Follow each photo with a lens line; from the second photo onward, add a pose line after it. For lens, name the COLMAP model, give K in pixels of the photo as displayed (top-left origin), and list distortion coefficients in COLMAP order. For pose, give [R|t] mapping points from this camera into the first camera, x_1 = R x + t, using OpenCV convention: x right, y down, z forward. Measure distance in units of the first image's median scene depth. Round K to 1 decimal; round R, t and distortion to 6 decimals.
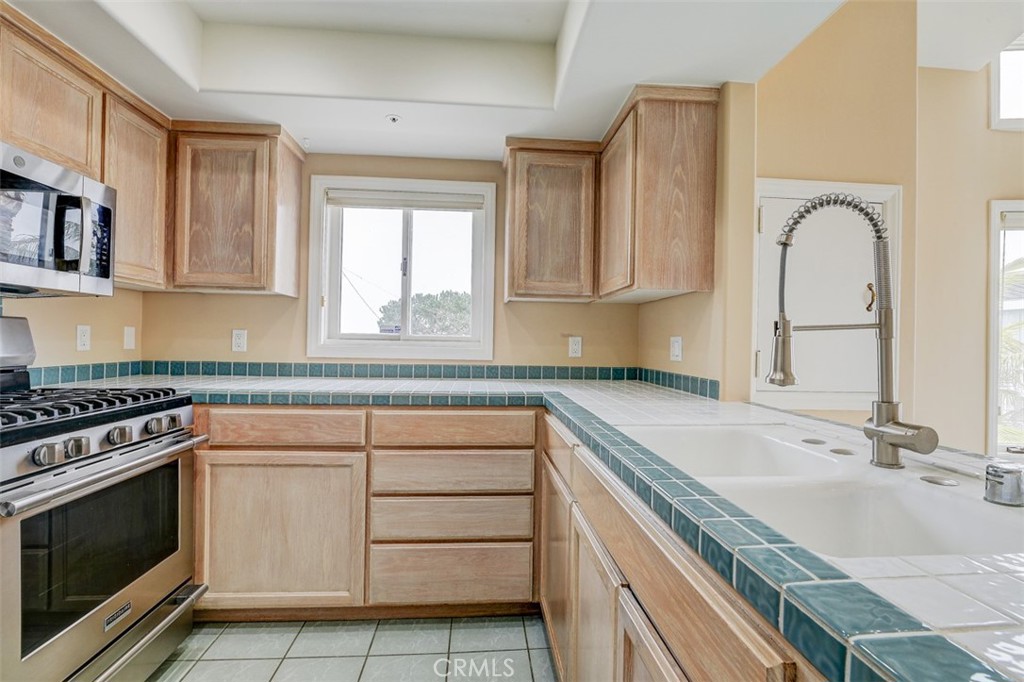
lens RADIAL K [[471.7, 0, 512.0], [0, 471.7, 341.0], [0, 0, 1]] dist [-0.009676, 0.000167]
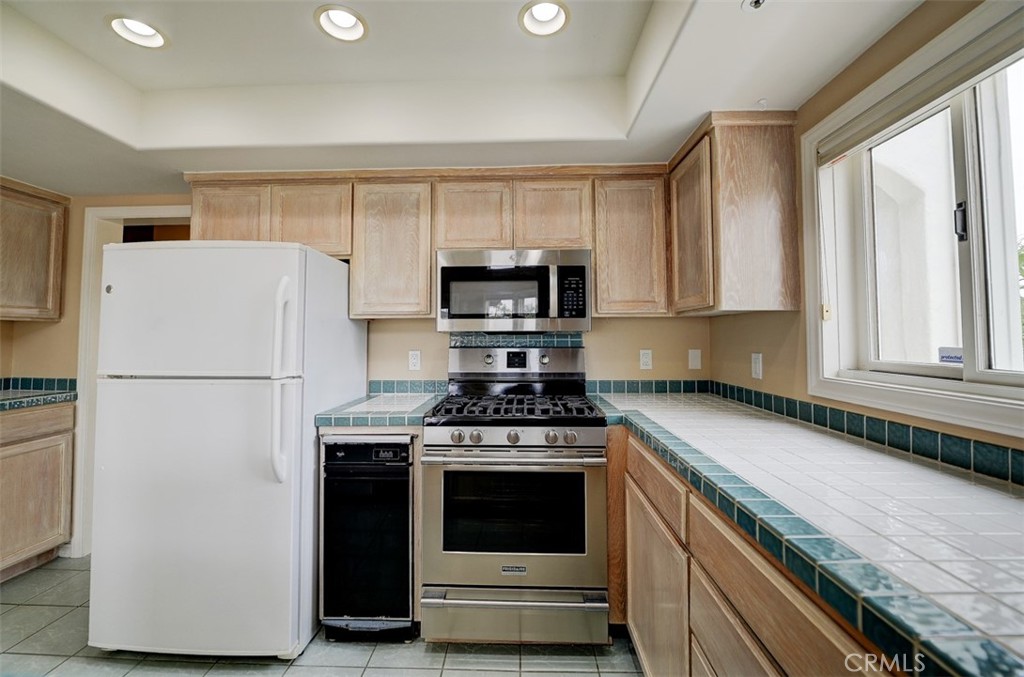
lens RADIAL K [[418.8, 0, 510.4], [0, 418.8, 318.9], [0, 0, 1]] dist [-0.008731, 0.000185]
pose [[-0.111597, -0.060699, -0.991898, 0.301011], [0.001525, 0.998121, -0.061252, -0.051709], [0.993752, -0.008348, -0.111295, 0.822118]]
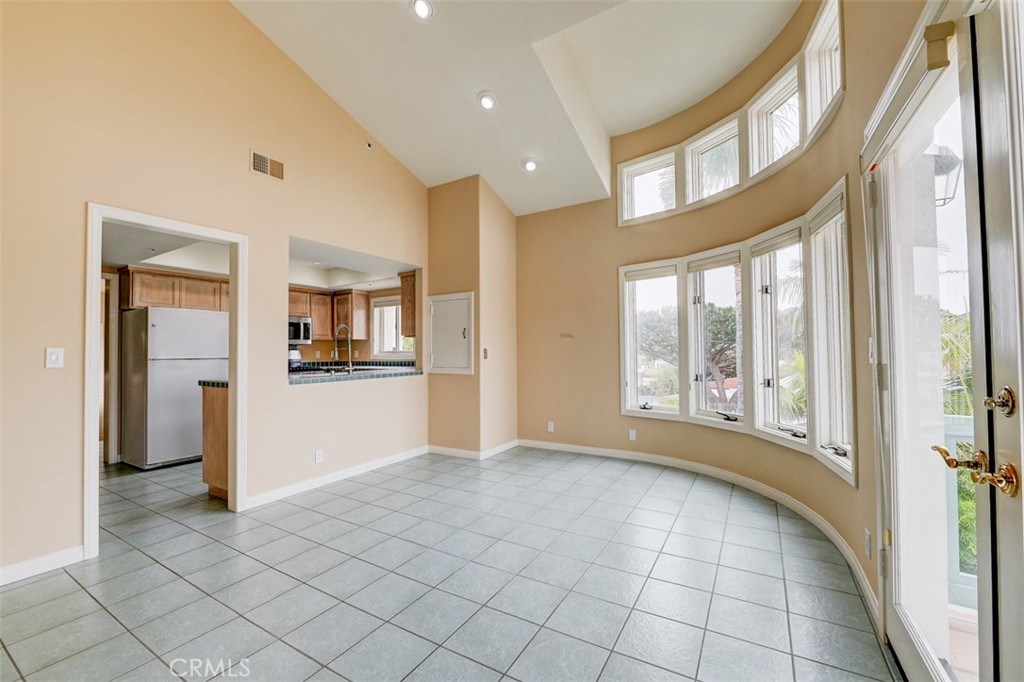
lens RADIAL K [[447.3, 0, 512.0], [0, 447.3, 341.0], [0, 0, 1]] dist [-0.002811, -0.000187]
pose [[0.794240, -0.040603, -0.606246, 2.608203], [0.024361, 0.999090, -0.034998, 0.050598], [0.607116, 0.013028, 0.794506, -0.927275]]
